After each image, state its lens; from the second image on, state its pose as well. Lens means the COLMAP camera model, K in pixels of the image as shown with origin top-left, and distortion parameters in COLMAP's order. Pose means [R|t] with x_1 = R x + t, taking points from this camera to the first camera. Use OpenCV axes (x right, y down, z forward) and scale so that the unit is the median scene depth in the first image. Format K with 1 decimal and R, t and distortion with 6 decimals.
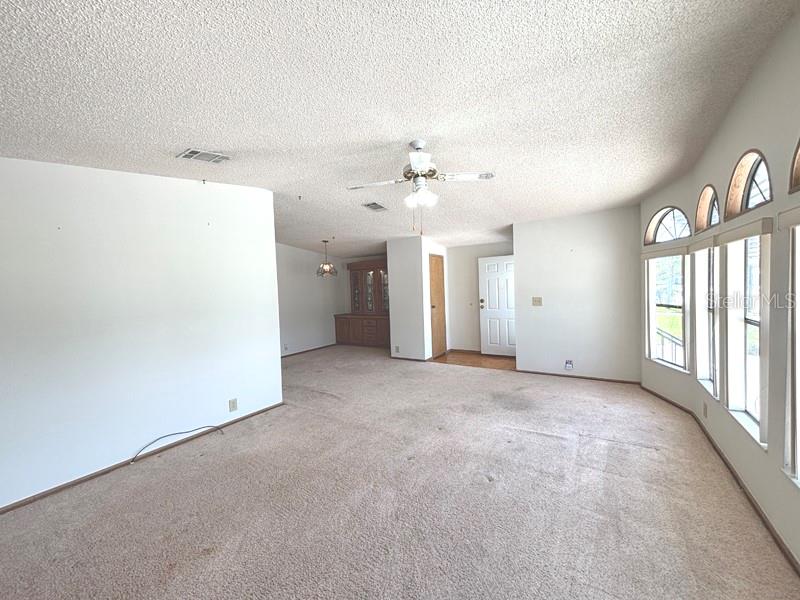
lens RADIAL K [[324.4, 0, 394.5], [0, 324.4, 299.9], [0, 0, 1]] dist [0.000145, -0.001258]
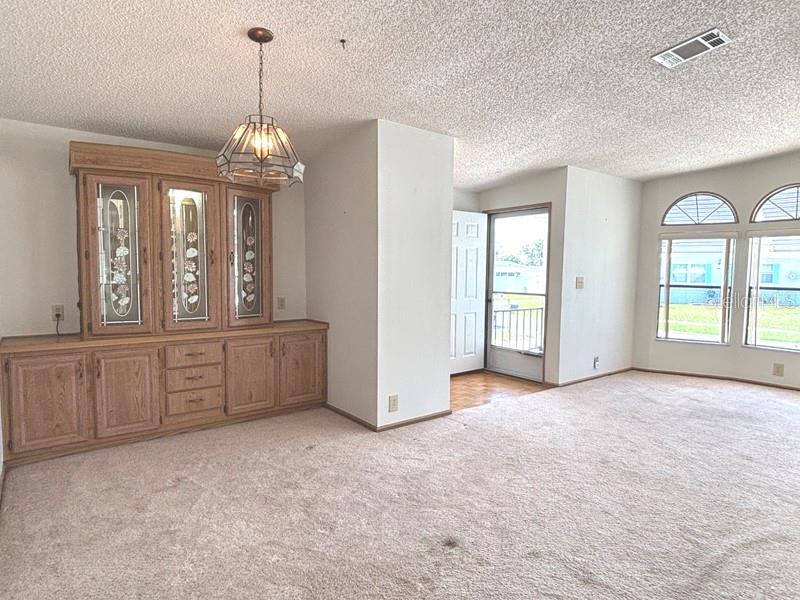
lens RADIAL K [[465.6, 0, 374.2], [0, 465.6, 301.2], [0, 0, 1]] dist [-0.012973, -0.014720]
pose [[0.360568, -0.029045, 0.932281, -0.607929], [0.011134, 0.999578, 0.026836, 0.011081], [-0.932667, 0.000704, 0.360739, 0.934996]]
